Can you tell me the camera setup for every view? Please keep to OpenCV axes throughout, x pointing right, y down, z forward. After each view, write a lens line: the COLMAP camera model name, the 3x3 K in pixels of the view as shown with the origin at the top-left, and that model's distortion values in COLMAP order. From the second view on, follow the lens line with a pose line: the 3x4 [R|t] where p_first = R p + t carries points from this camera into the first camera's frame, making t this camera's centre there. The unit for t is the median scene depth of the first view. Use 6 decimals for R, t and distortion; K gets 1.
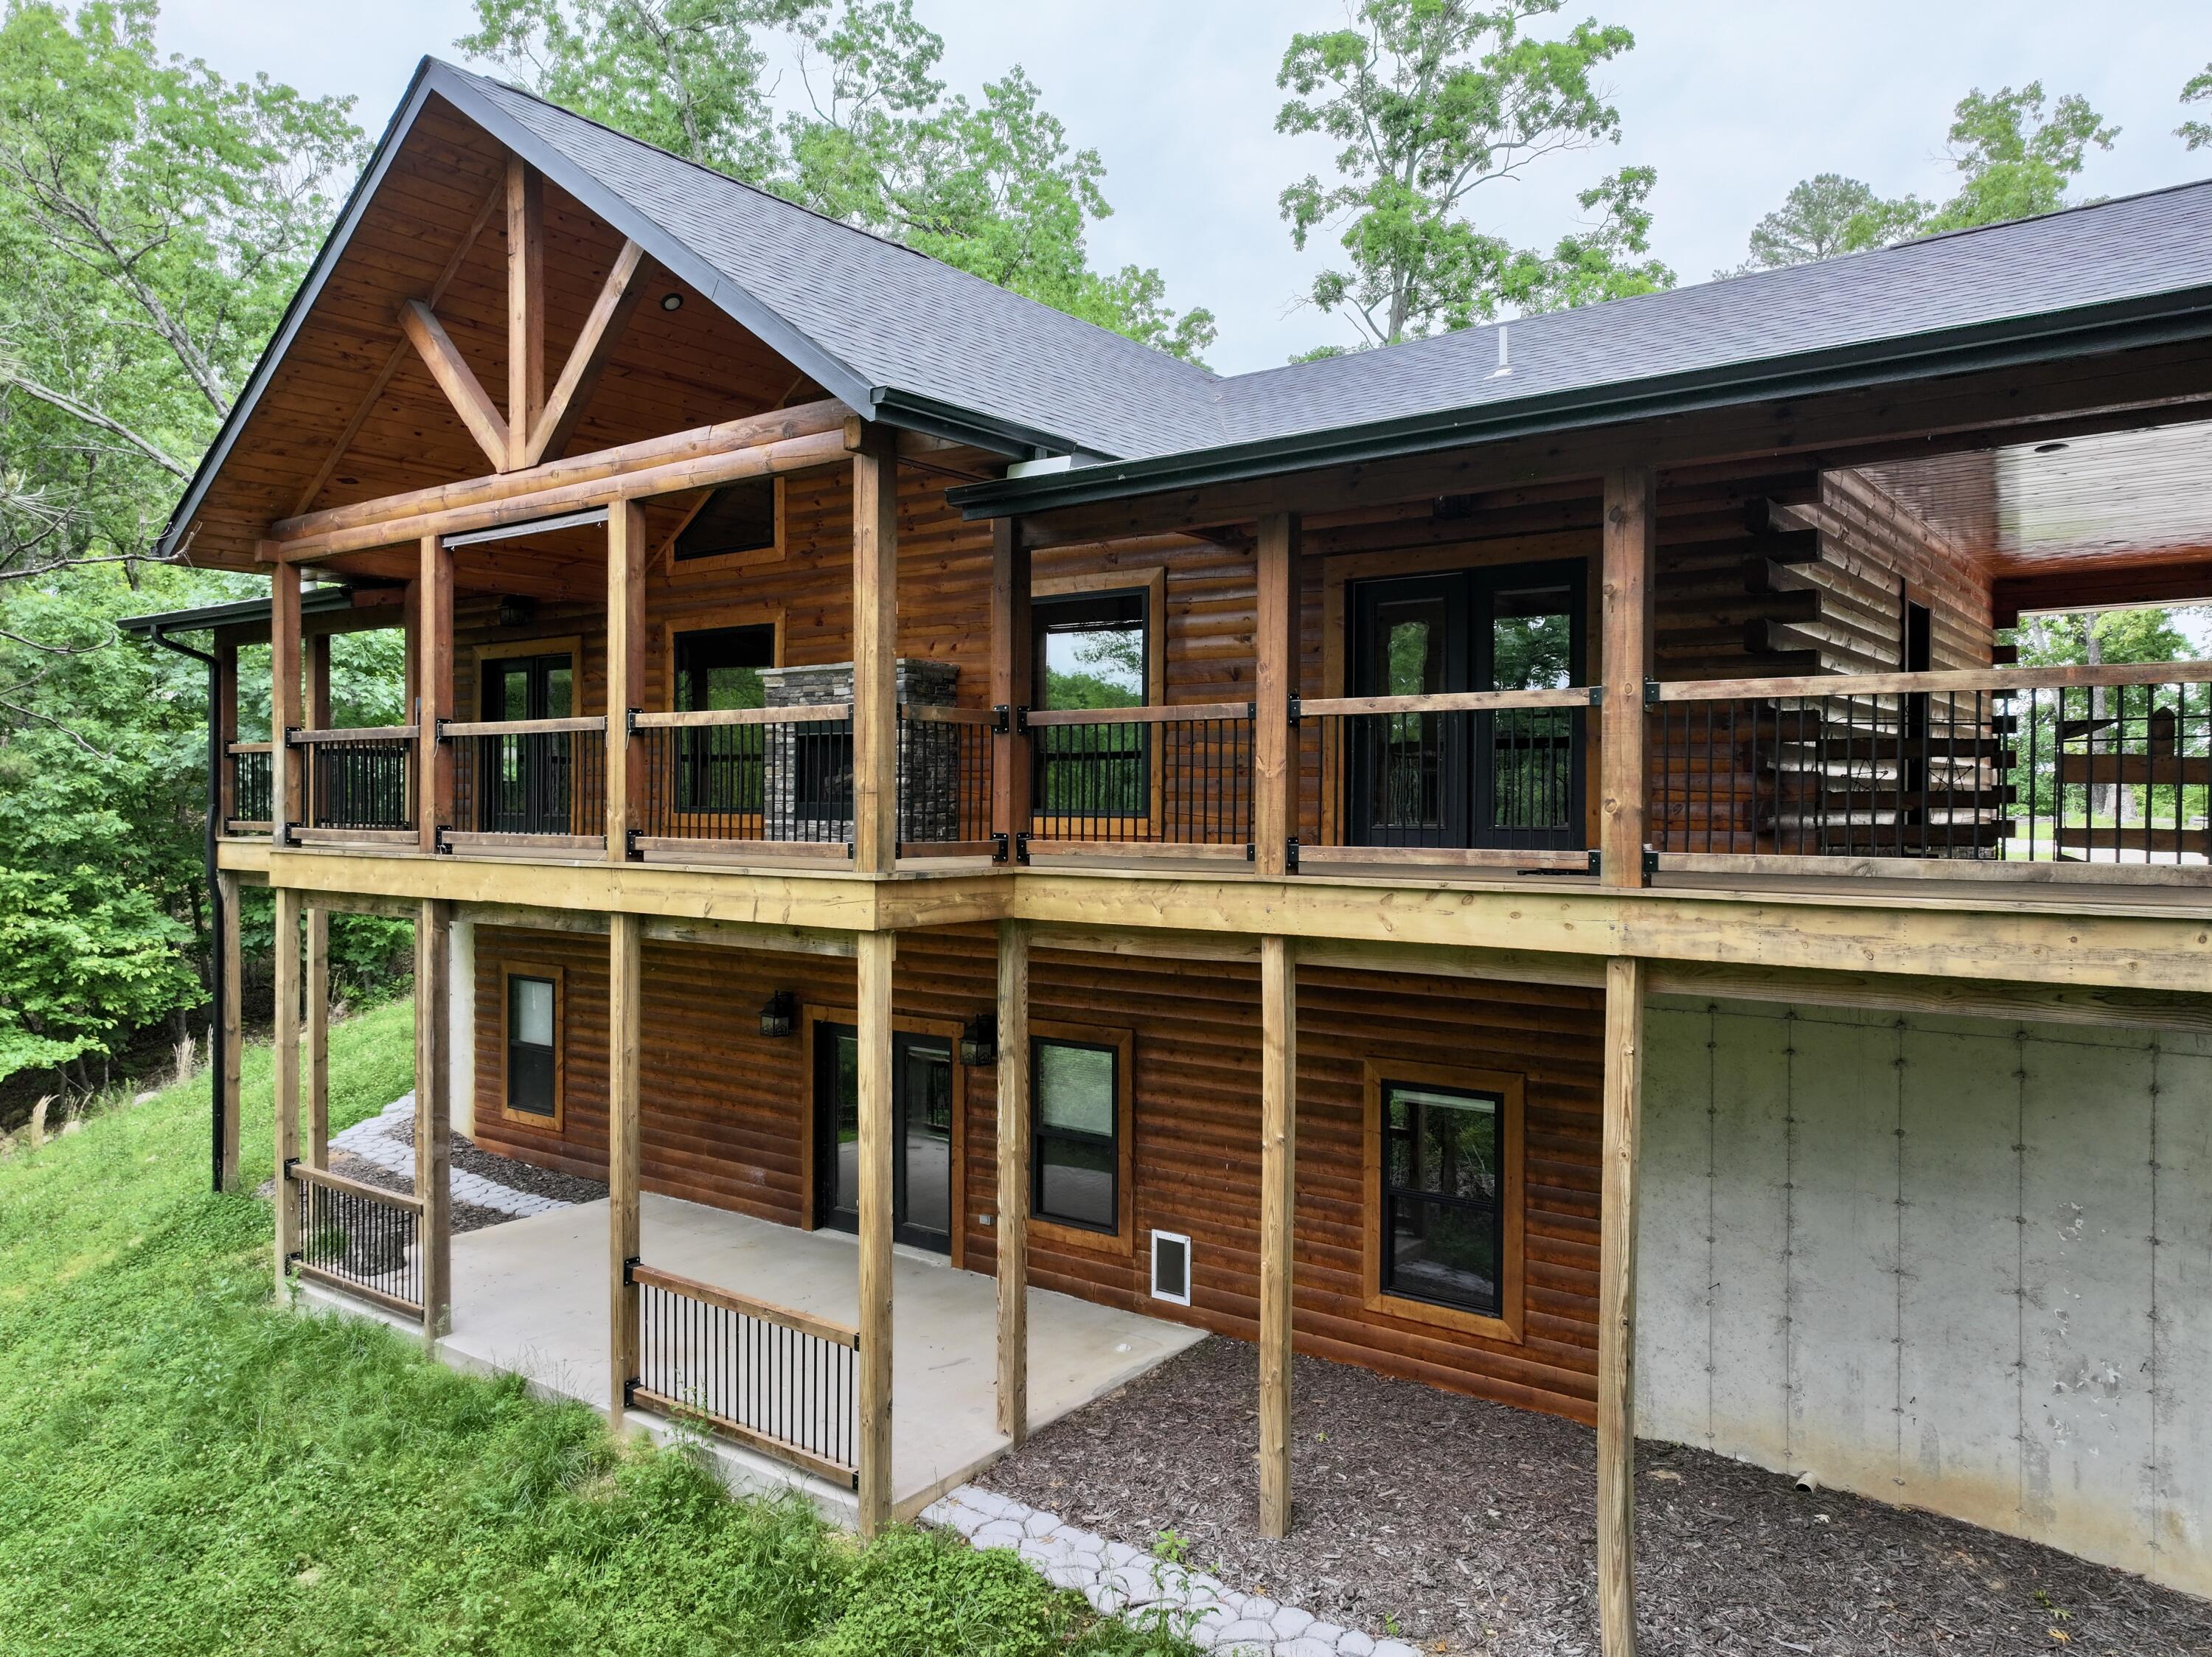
lens RADIAL K [[1549.4, 0, 1114.1], [0, 1549.4, 820.9], [0, 0, 1]] dist [0.007451, -0.003089]
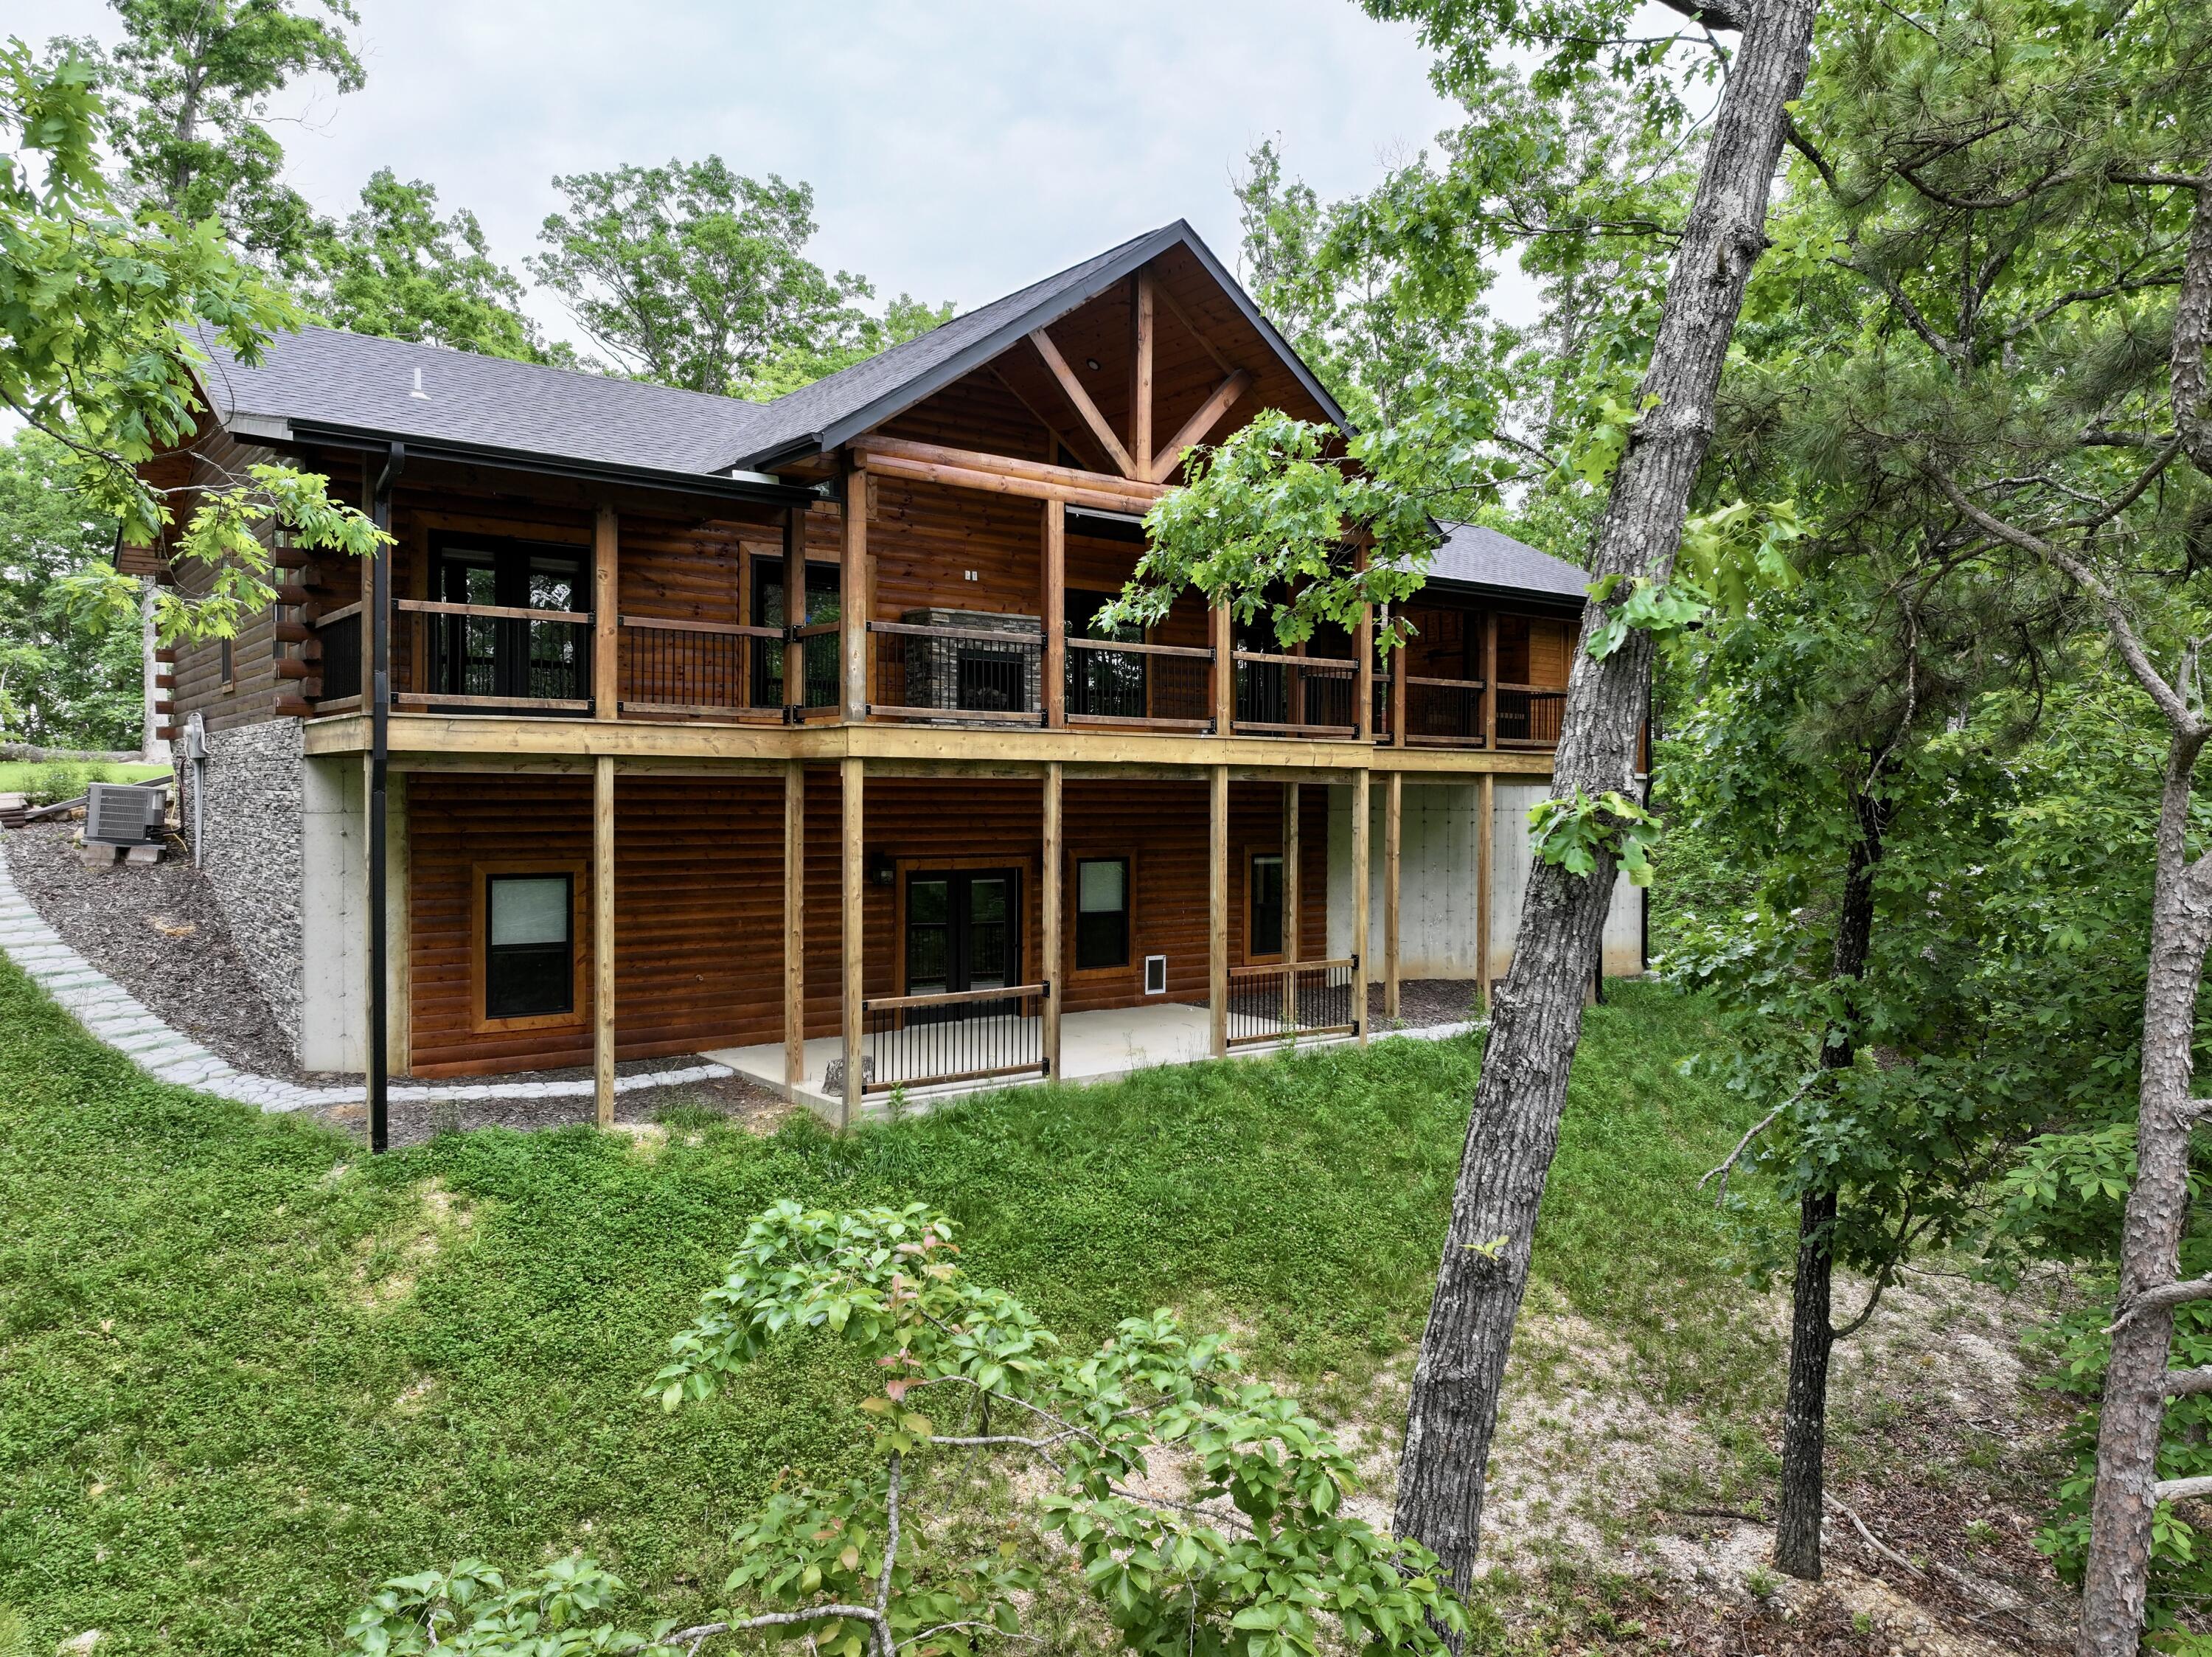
lens RADIAL K [[1549.4, 0, 1114.1], [0, 1549.4, 820.9], [0, 0, 1]] dist [0.007451, -0.003089]
pose [[0.251590, -0.015718, 0.967706, -1.722068], [0.009640, 0.999859, 0.013734, 0.081847], [-0.967786, 0.005873, 0.251706, 0.586100]]
